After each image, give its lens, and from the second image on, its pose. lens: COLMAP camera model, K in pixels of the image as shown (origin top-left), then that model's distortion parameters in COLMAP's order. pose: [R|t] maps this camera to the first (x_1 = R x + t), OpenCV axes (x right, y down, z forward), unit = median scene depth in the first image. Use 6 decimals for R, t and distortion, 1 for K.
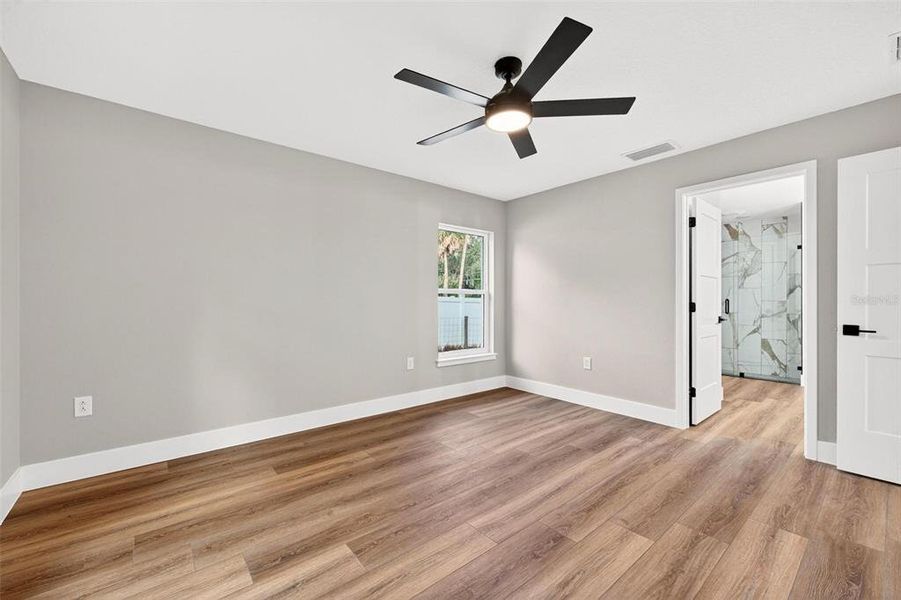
lens RADIAL K [[369.1, 0, 453.4], [0, 369.1, 295.2], [0, 0, 1]] dist [0.000191, -0.000165]
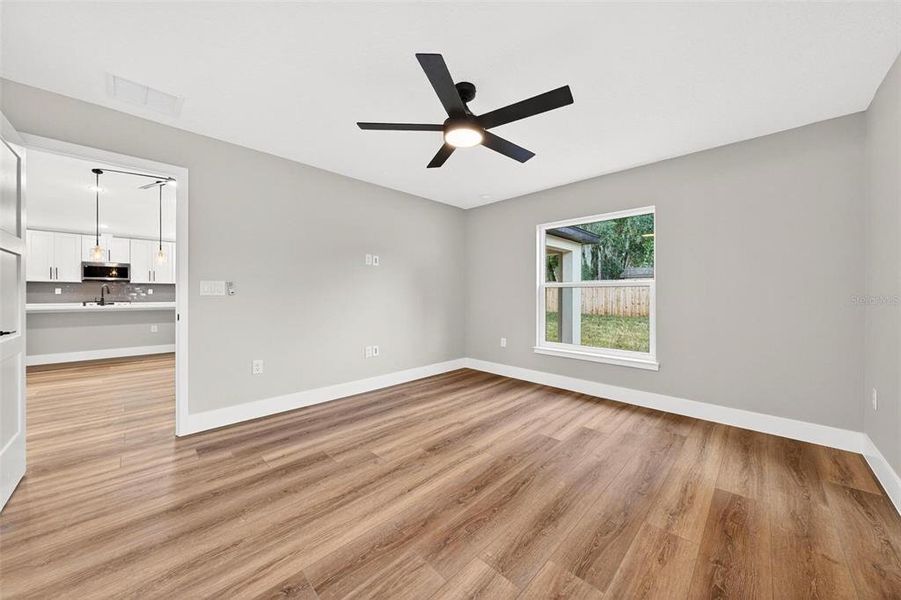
lens RADIAL K [[316.7, 0, 450.6], [0, 316.7, 294.4], [0, 0, 1]] dist [-0.000924, -0.000107]
pose [[-0.996248, -0.003297, -0.086480, 0.226310], [-0.002155, 0.999909, -0.013305, 0.022677], [0.086516, -0.013069, -0.996165, 1.636198]]
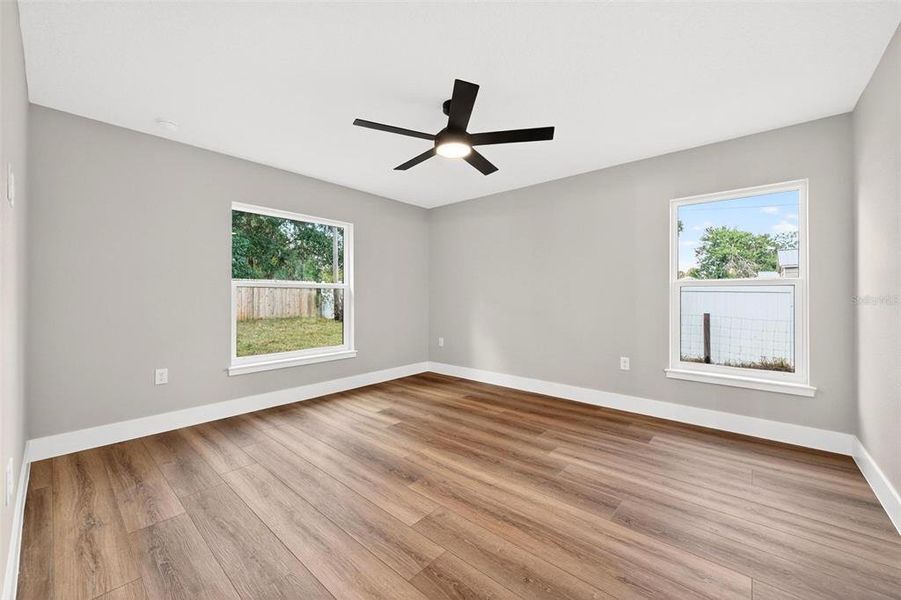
lens RADIAL K [[352.5, 0, 450.5], [0, 352.5, 300.0], [0, 0, 1]] dist [-0.000435, -0.000063]
pose [[0.151920, 0.007780, -0.988362, 1.071322], [0.014572, 0.999843, 0.010110, 0.014384], [0.988285, -0.015939, 0.151783, 0.675379]]
